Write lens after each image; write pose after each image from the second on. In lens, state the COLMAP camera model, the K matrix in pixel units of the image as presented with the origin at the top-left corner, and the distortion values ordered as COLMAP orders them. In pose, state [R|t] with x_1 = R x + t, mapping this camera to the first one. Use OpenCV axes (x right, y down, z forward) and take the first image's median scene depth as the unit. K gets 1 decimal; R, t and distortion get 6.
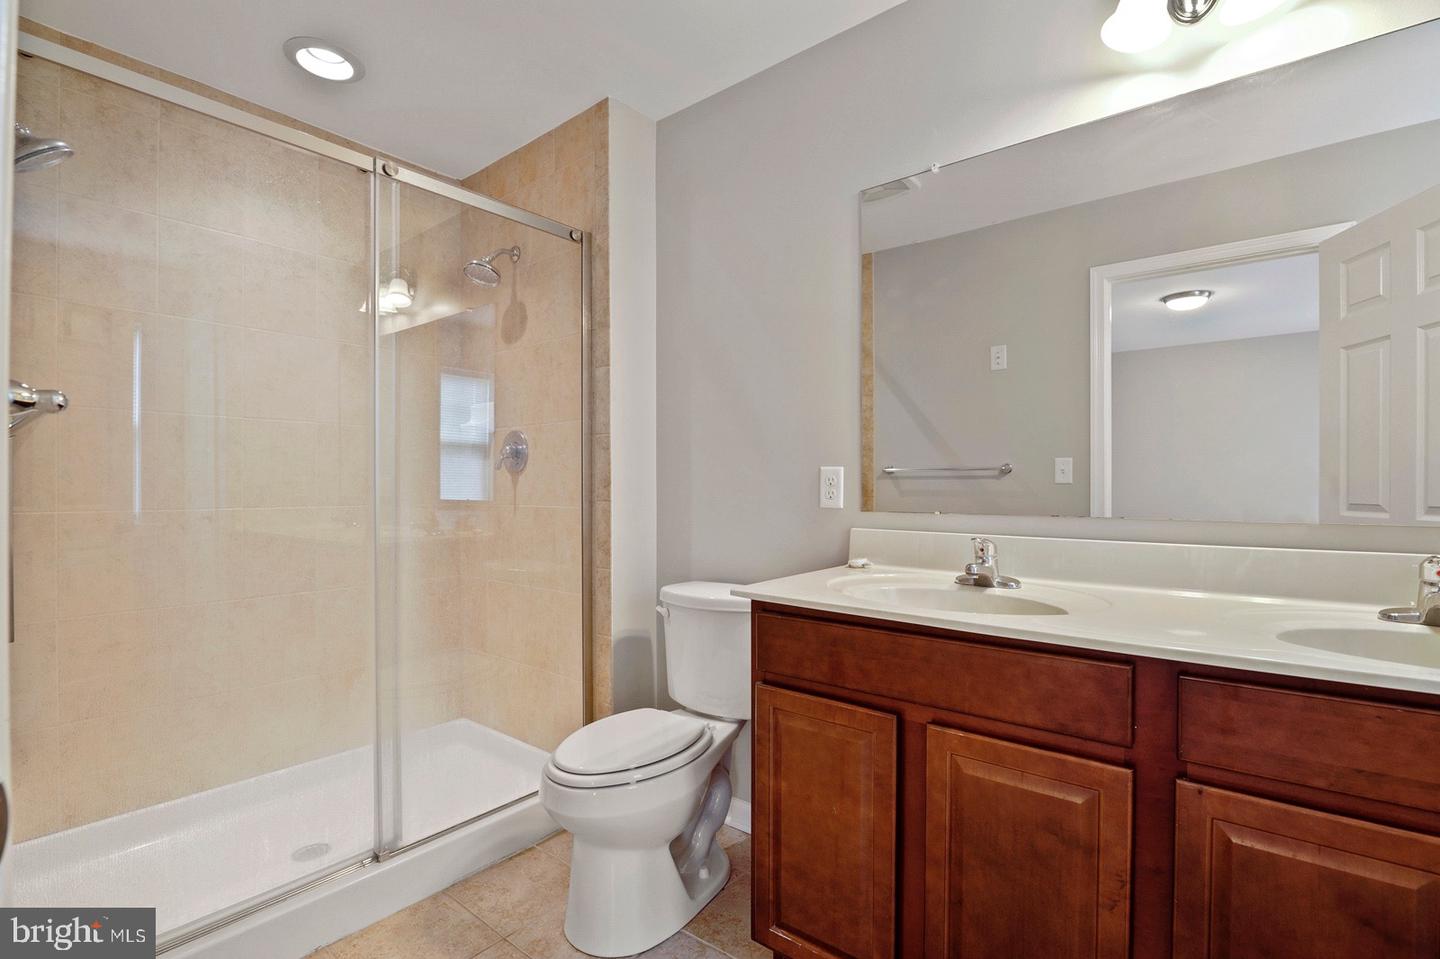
lens RADIAL K [[676.6, 0, 718.1], [0, 676.6, 484.9], [0, 0, 1]] dist [-0.005302, -0.001854]
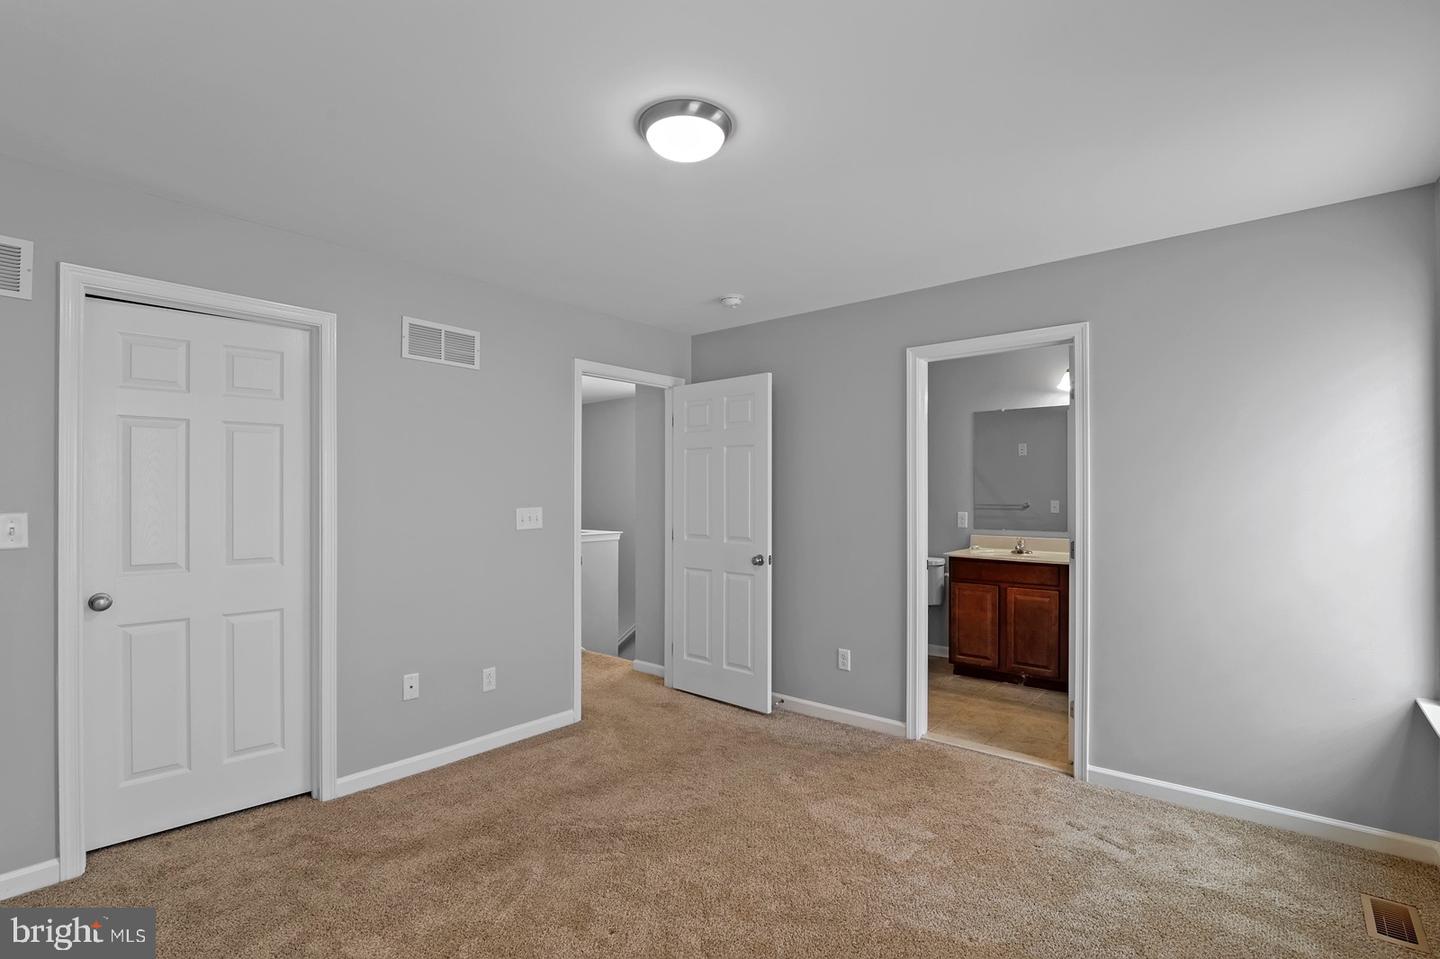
lens RADIAL K [[676.6, 0, 721.6], [0, 676.6, 481.9], [0, 0, 1]] dist [-0.005302, -0.001854]
pose [[0.999886, 0.001347, -0.015071, -1.112793], [-0.001520, 0.999933, -0.011497, -0.168562], [0.015055, 0.011518, 0.999820, -2.532763]]
